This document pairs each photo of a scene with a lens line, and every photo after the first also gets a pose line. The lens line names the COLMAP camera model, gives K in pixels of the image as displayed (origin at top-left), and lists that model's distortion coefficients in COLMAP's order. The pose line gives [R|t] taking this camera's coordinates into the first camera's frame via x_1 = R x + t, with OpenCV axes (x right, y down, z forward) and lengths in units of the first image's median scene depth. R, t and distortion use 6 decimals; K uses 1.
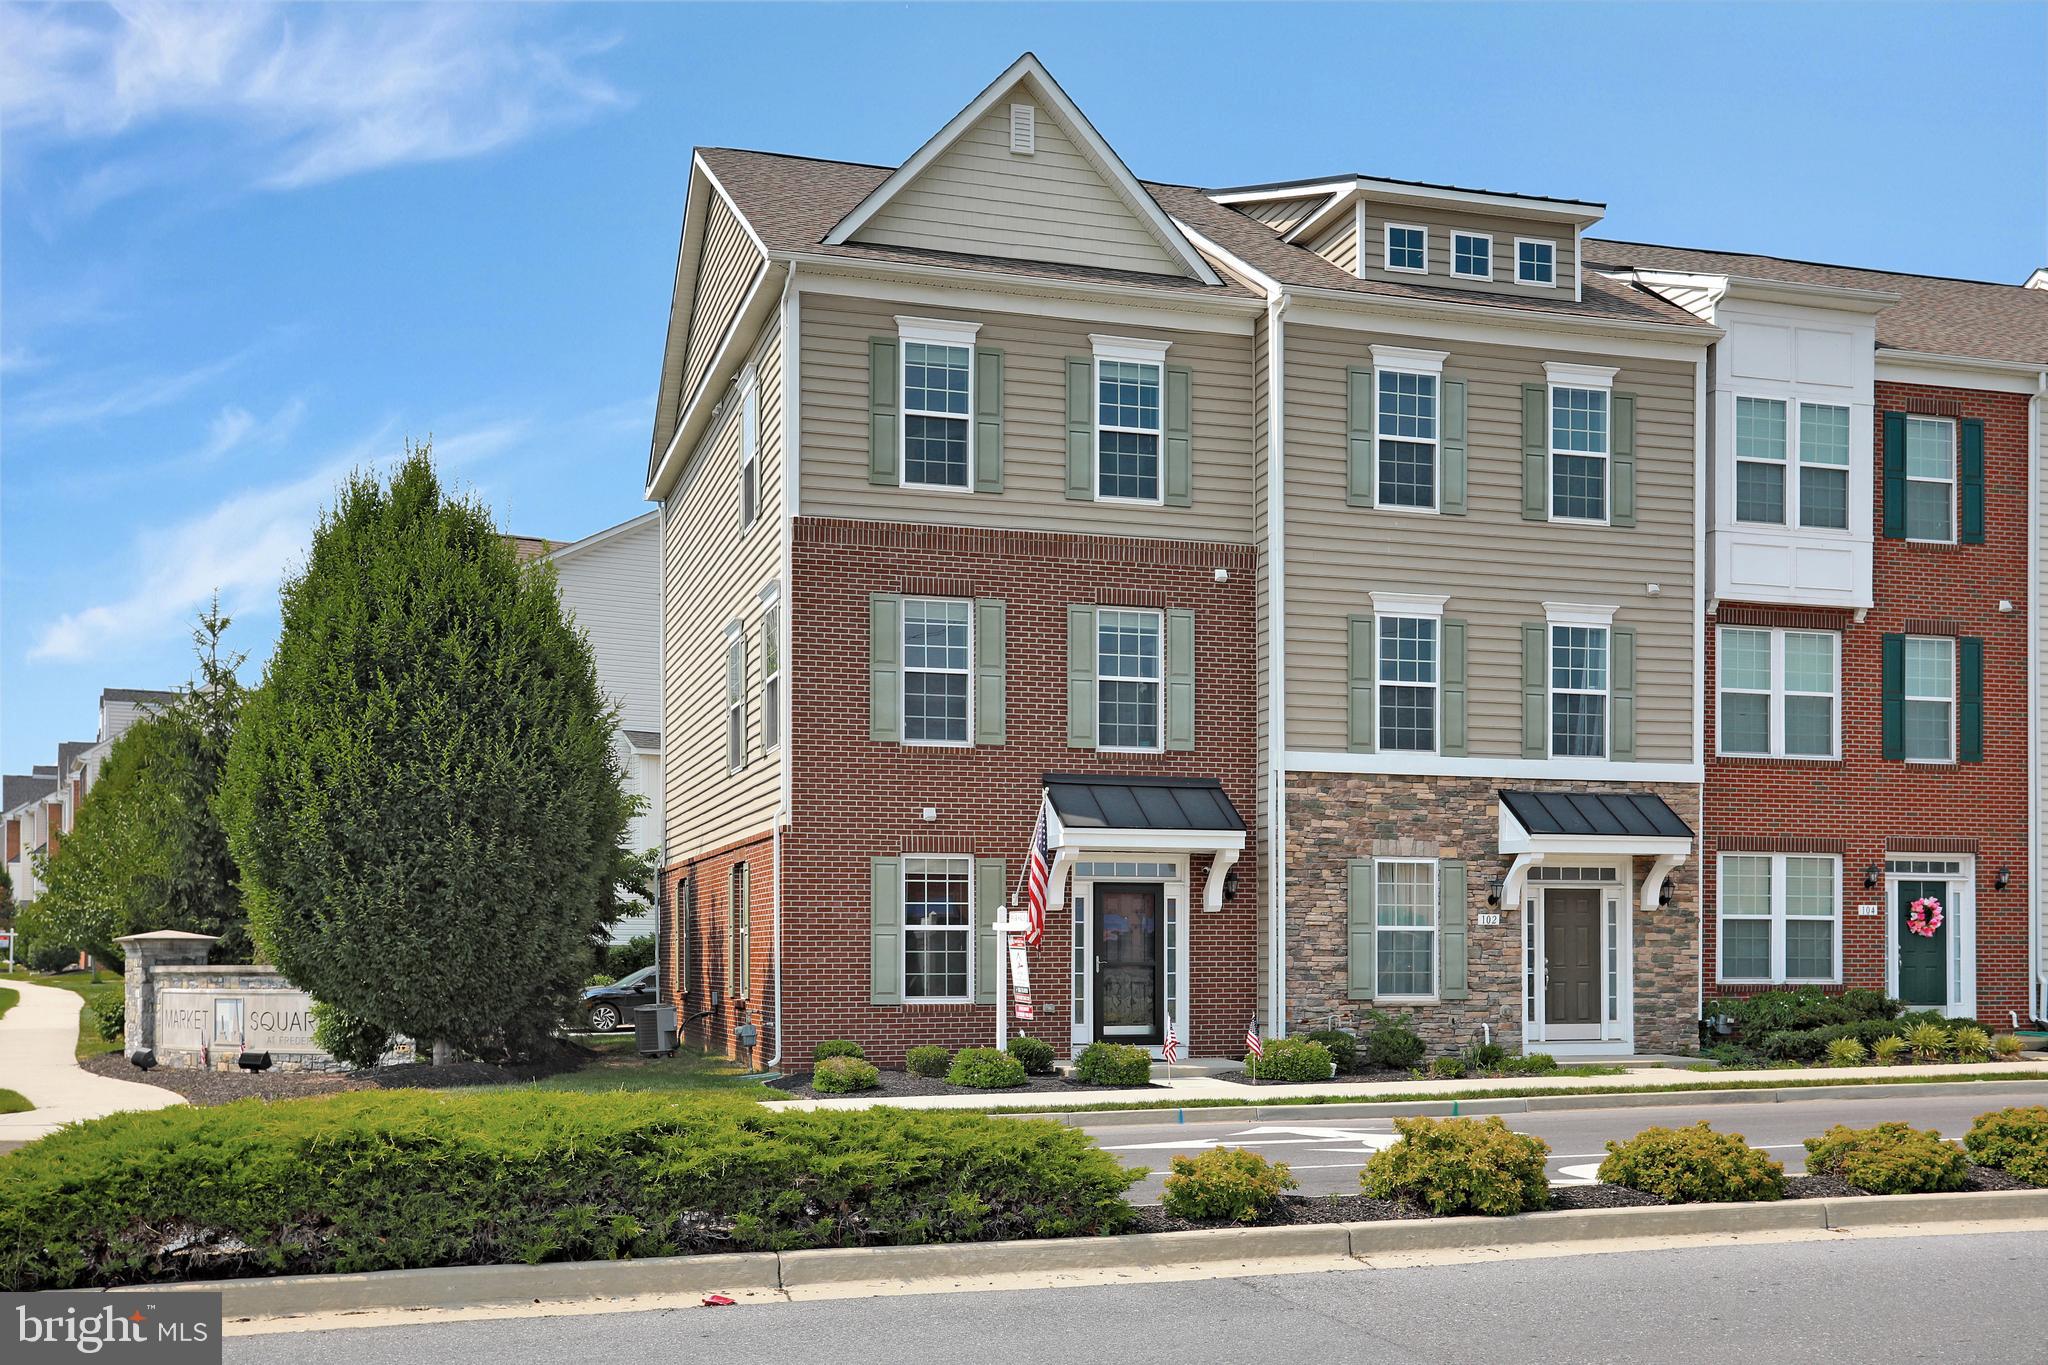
lens RADIAL K [[2010.0, 0, 1020.7], [0, 2010.0, 684.1], [0, 0, 1]] dist [0.028348, 0.000000]
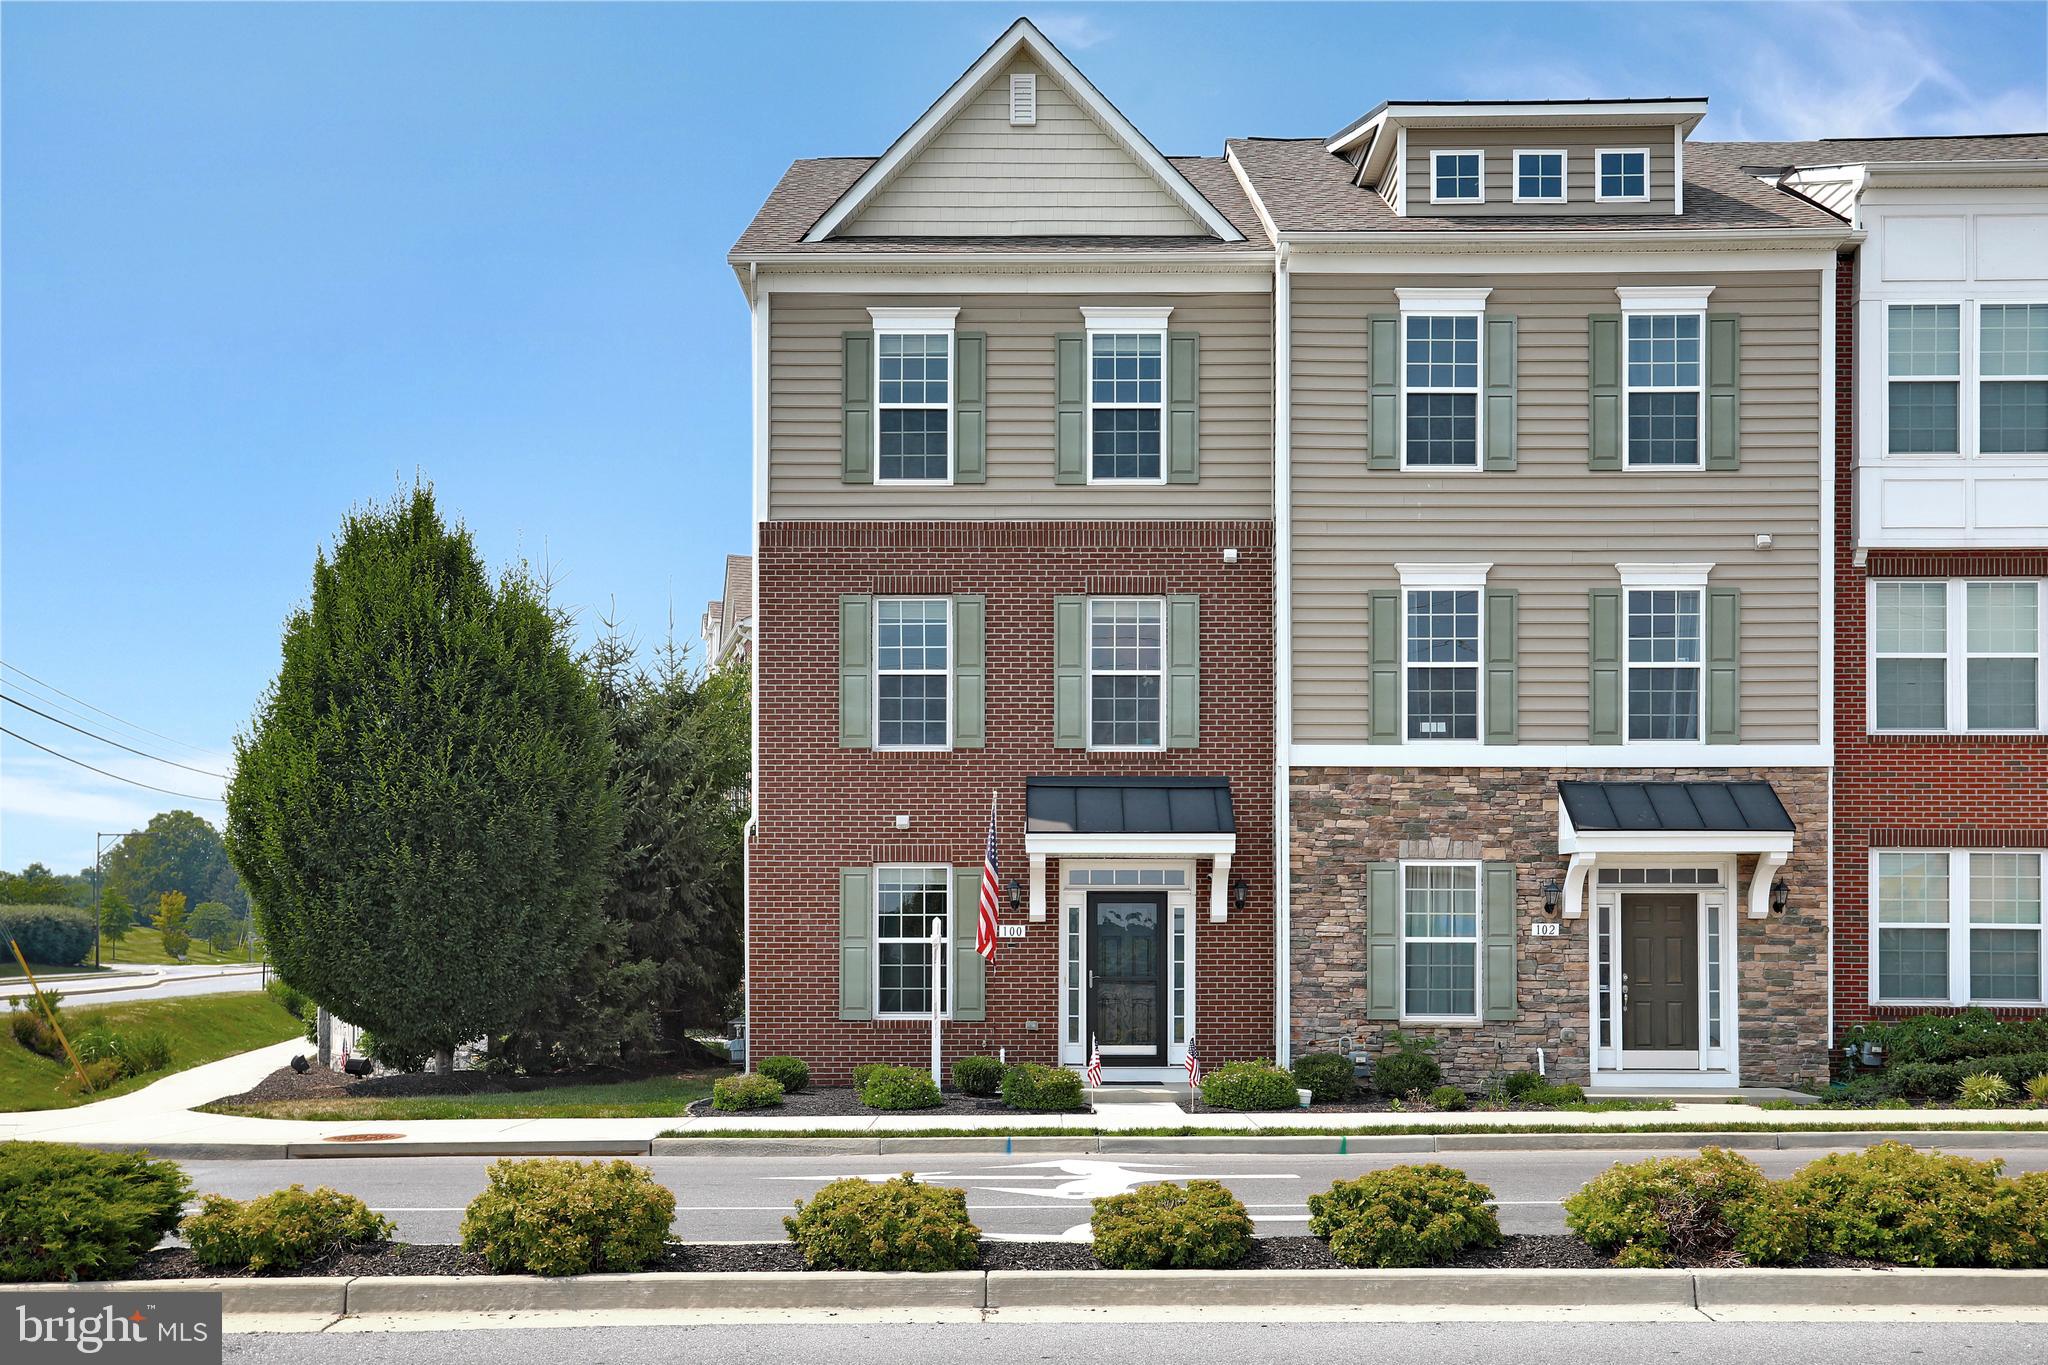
lens RADIAL K [[2010.0, 0, 1024.6], [0, 2010.0, 683.7], [0, 0, 1]] dist [0.028348, 0.000000]
pose [[0.951280, -0.040820, -0.305613, 0.291688], [0.039196, 0.999166, -0.011451, 0.011381], [0.305825, -0.001086, 0.952087, 0.098384]]
